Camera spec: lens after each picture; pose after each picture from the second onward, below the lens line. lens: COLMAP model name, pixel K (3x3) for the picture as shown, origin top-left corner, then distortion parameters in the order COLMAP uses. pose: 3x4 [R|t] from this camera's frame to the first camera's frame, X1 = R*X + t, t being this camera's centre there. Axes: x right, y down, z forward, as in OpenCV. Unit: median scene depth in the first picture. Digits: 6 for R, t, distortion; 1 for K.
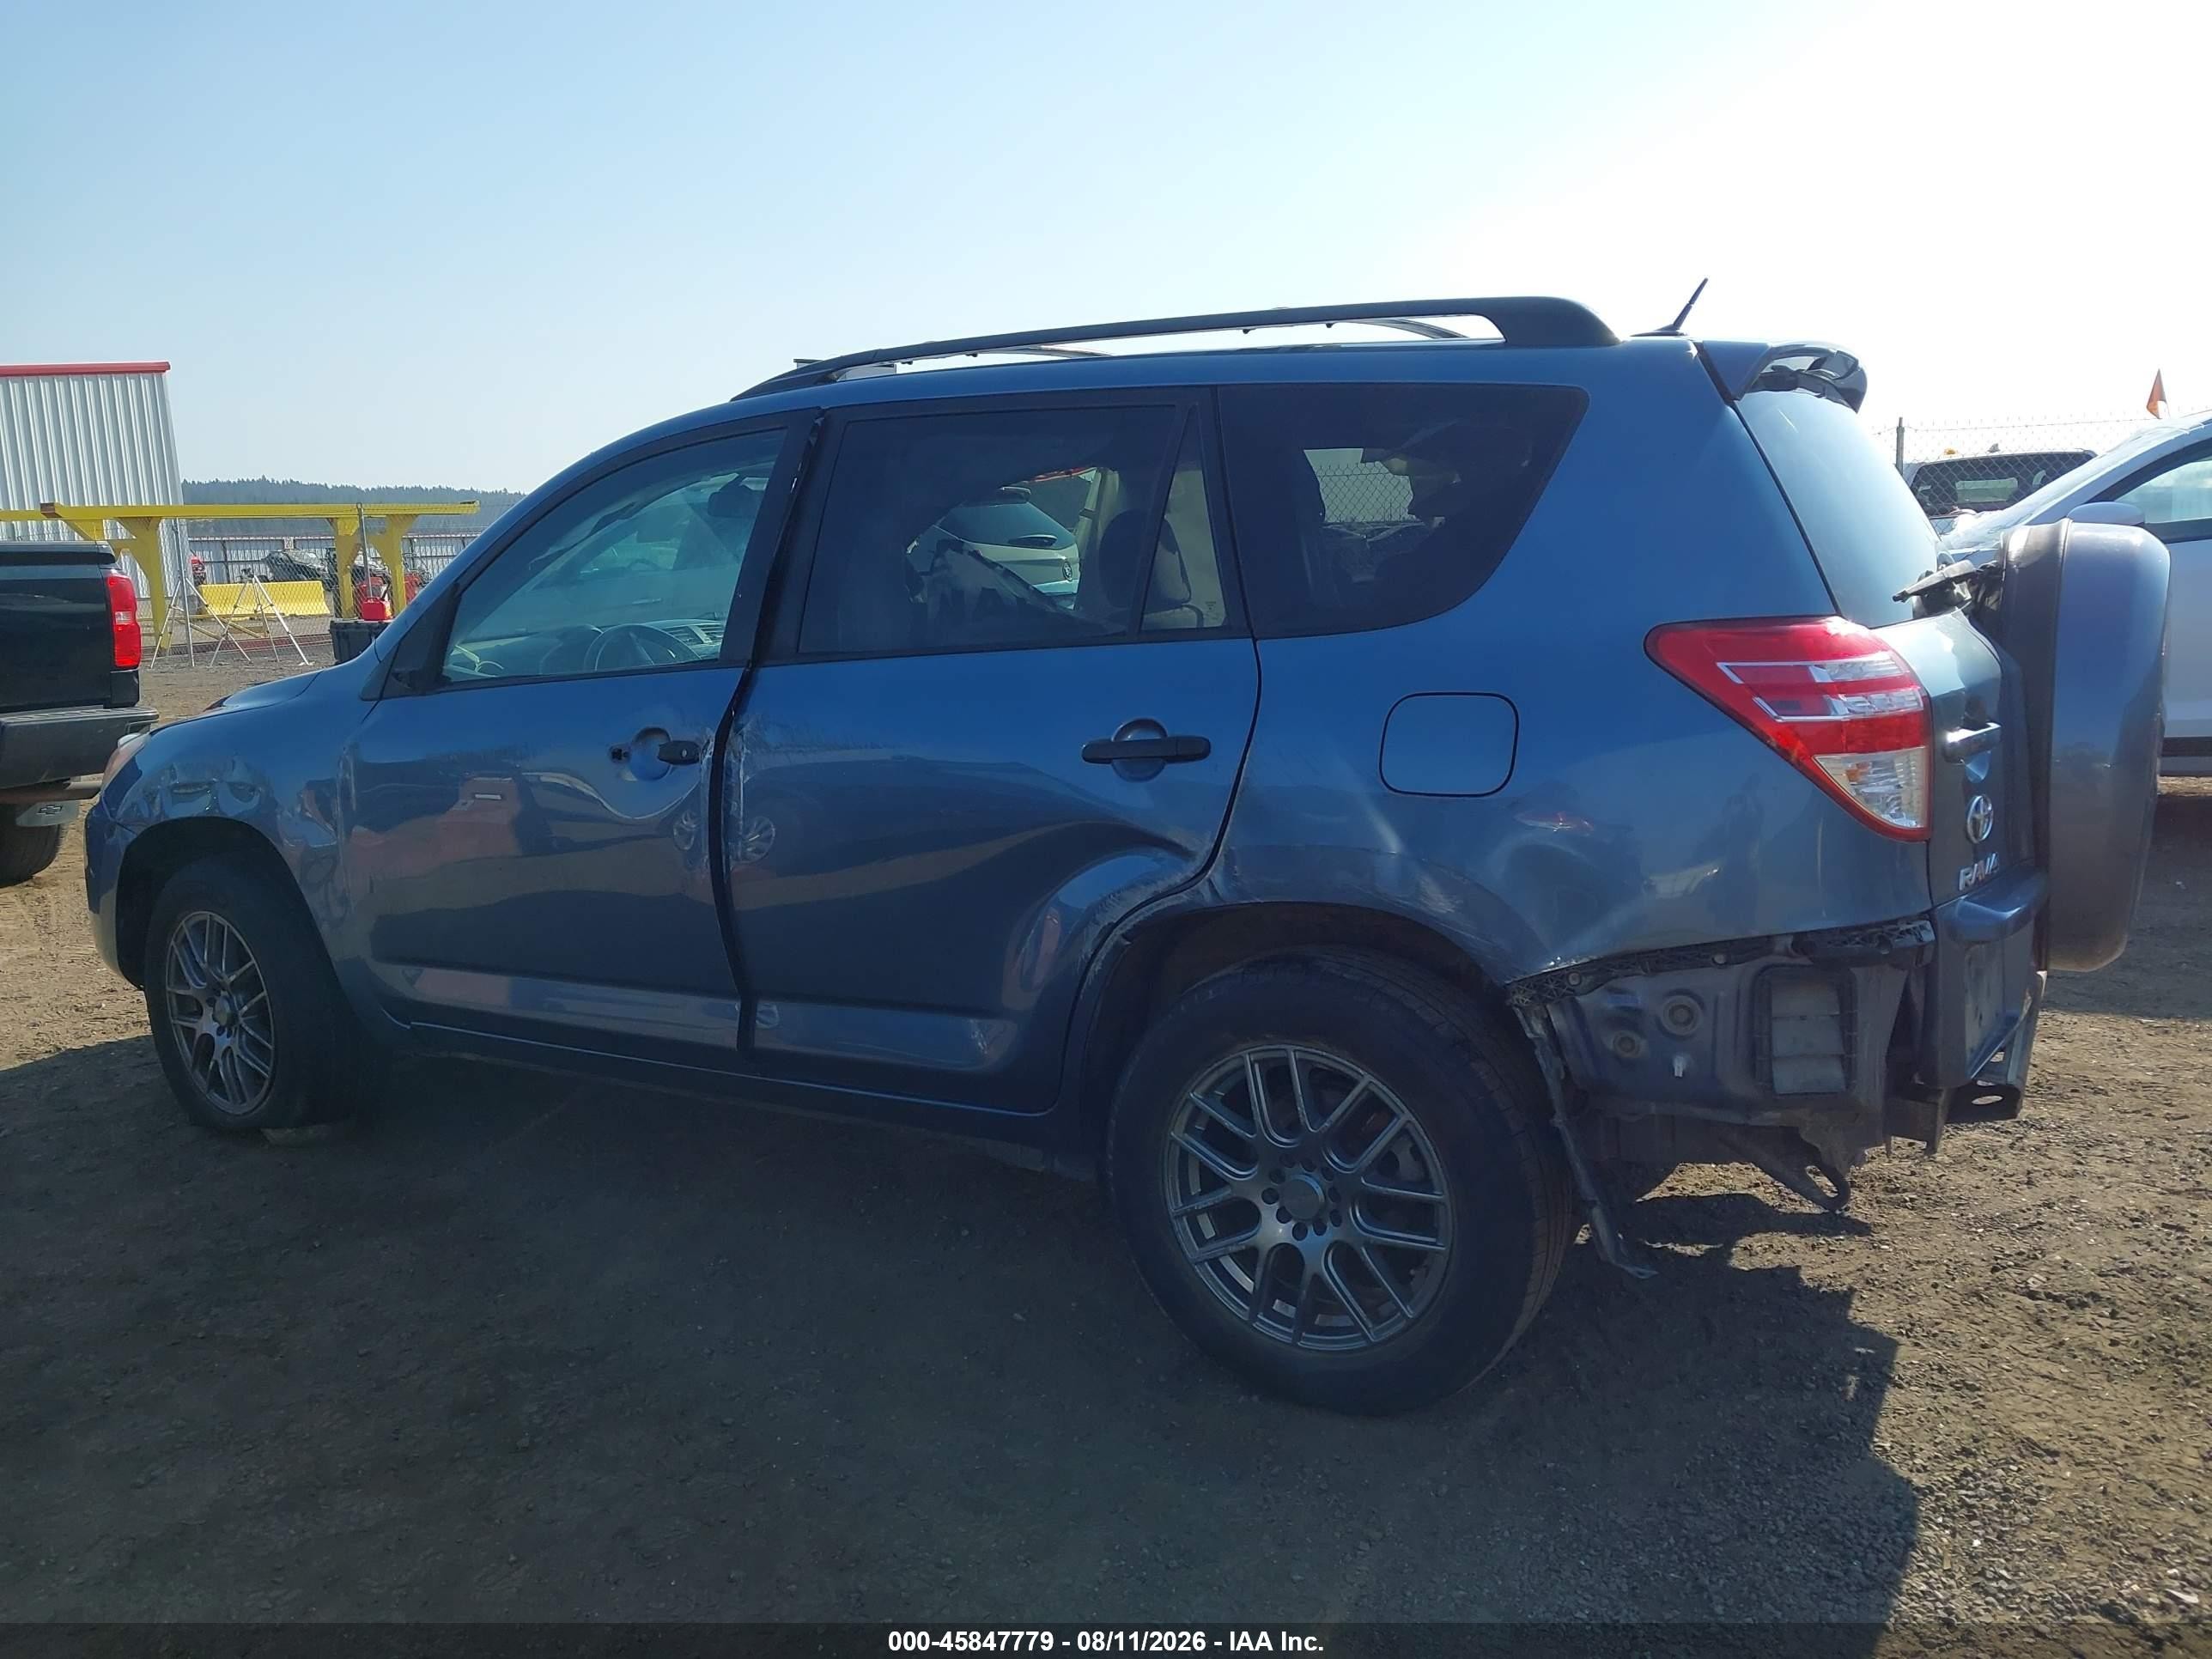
lens RADIAL K [[1737.5, 0, 1119.7], [0, 1737.5, 826.4], [0, 0, 1]] dist [0.016354, -0.025302]
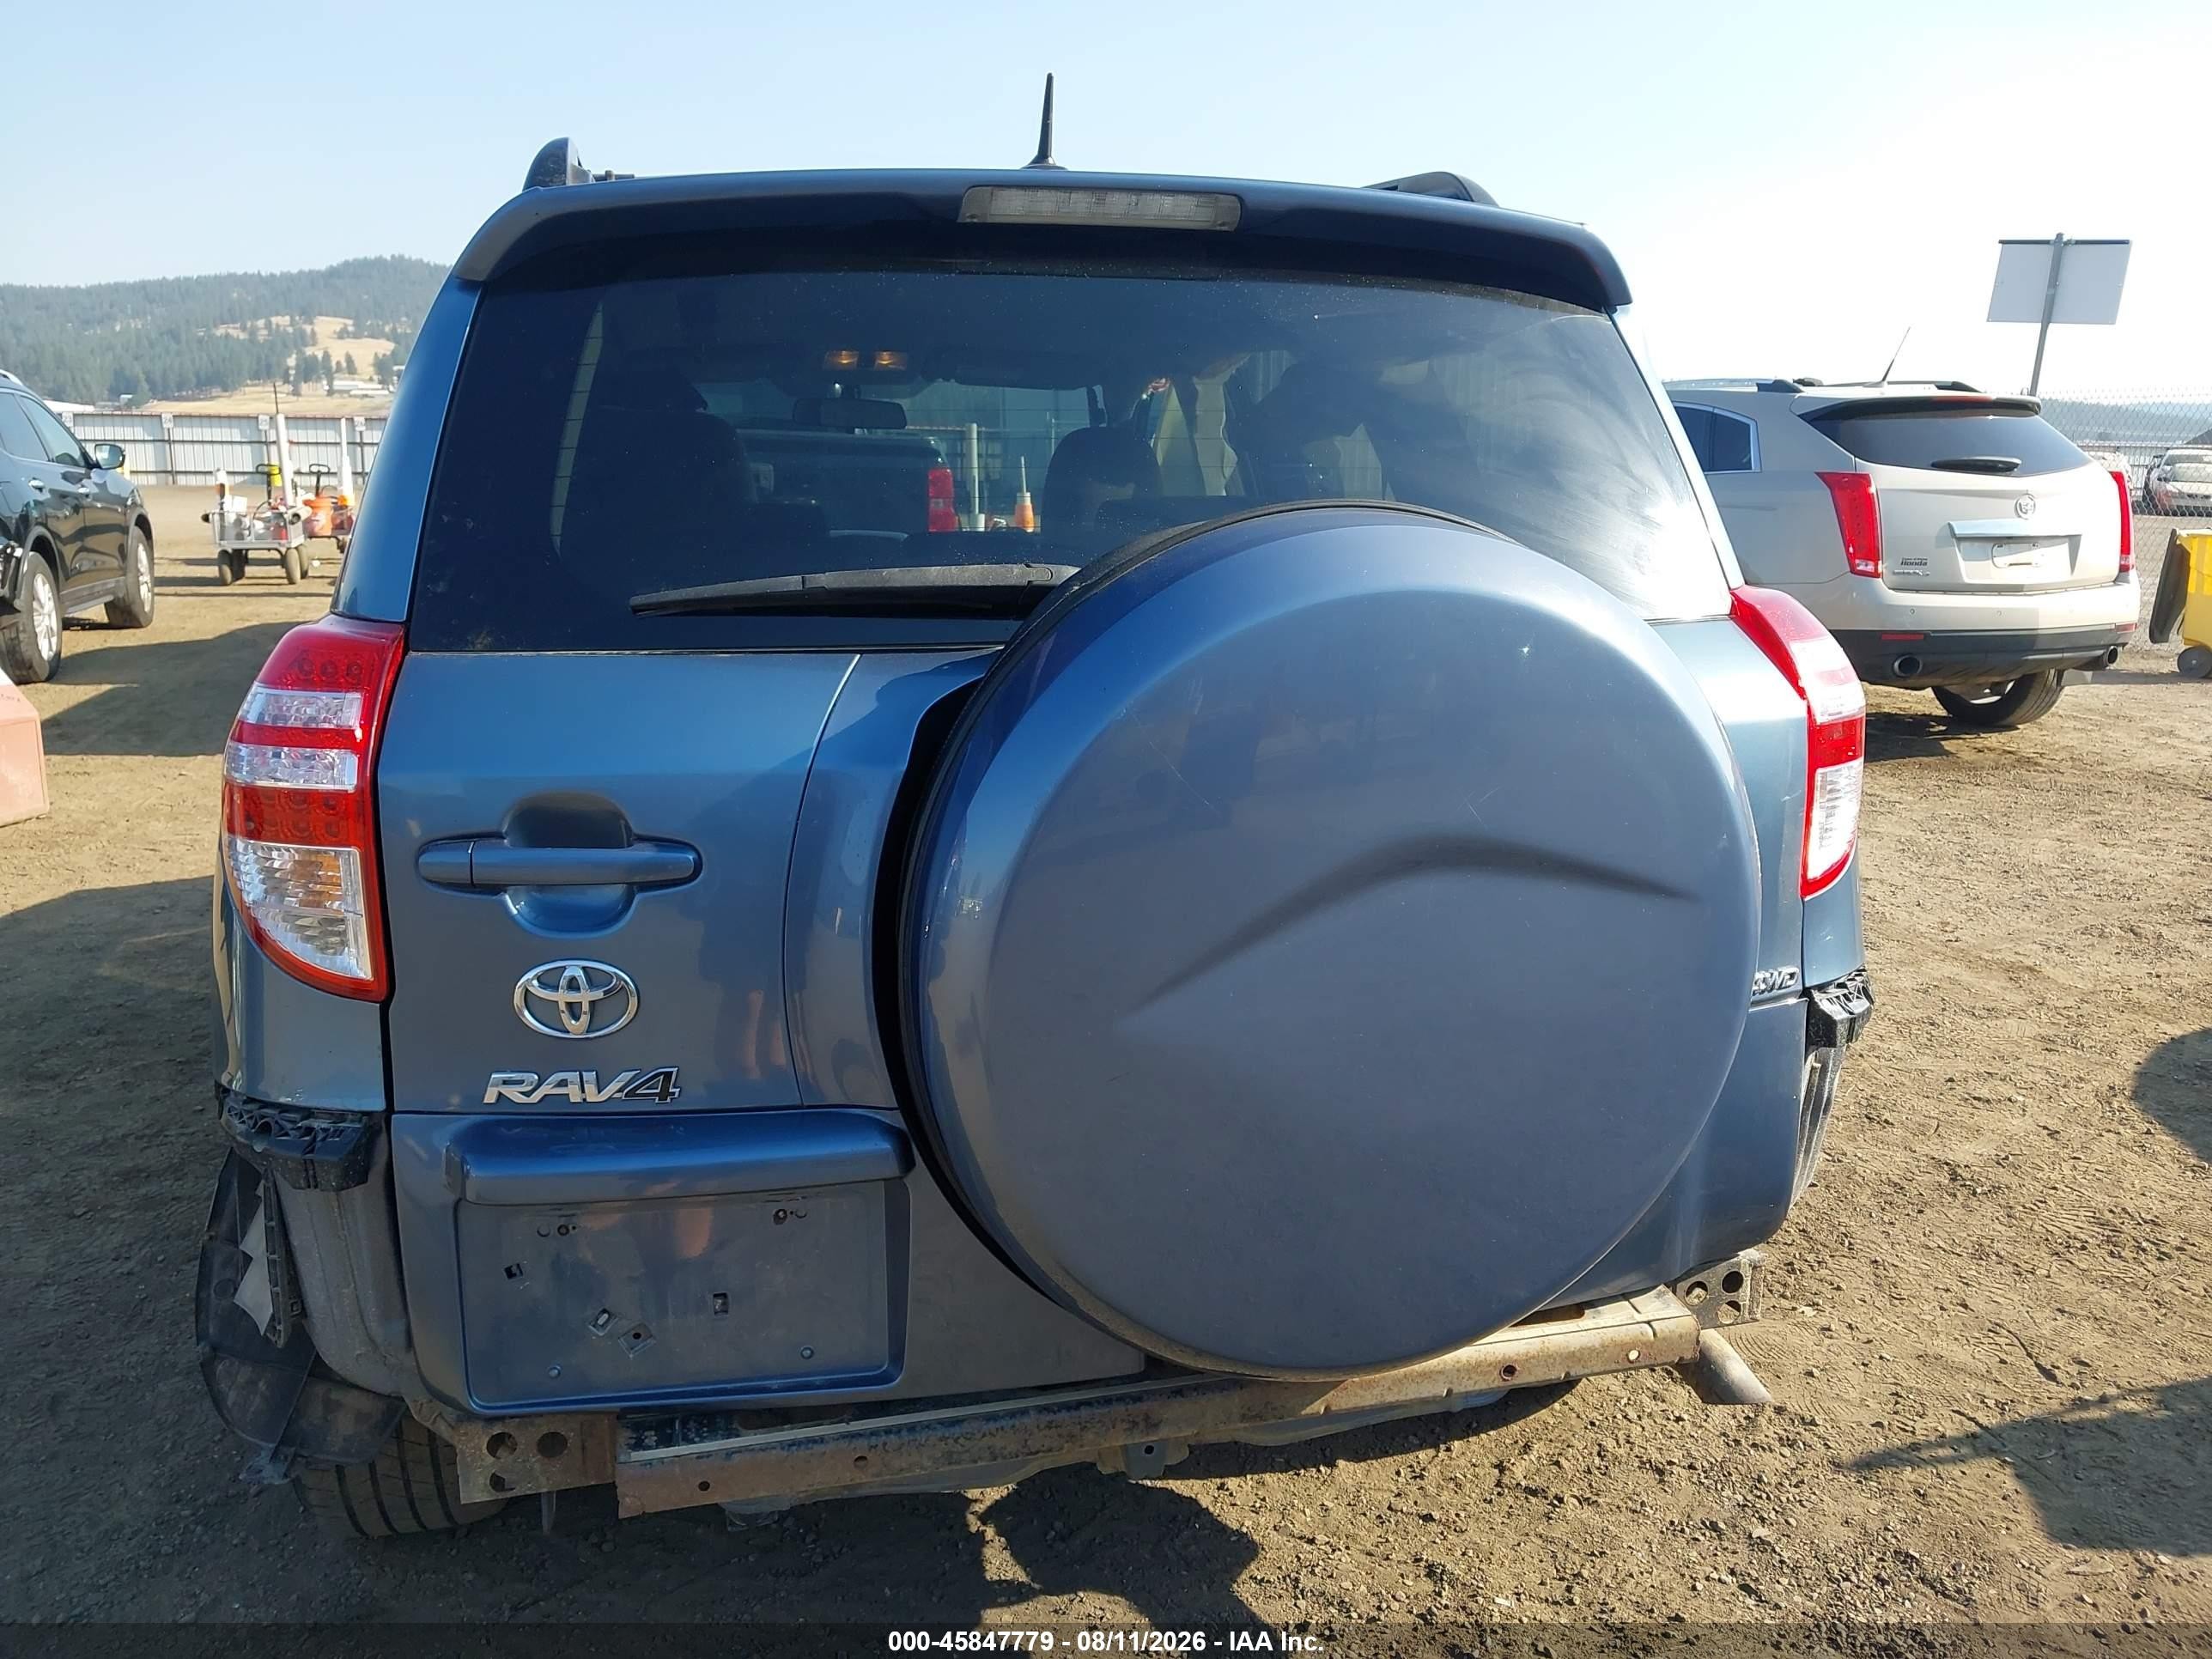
lens RADIAL K [[1737.5, 0, 1052.3], [0, 1737.5, 820.5], [0, 0, 1]] dist [0.016354, -0.025302]
pose [[0.694963, 0.183929, -0.695123, 0.869567], [-0.148102, 0.982617, 0.111932, -0.133063], [0.703628, 0.025161, 0.710123, 0.607819]]
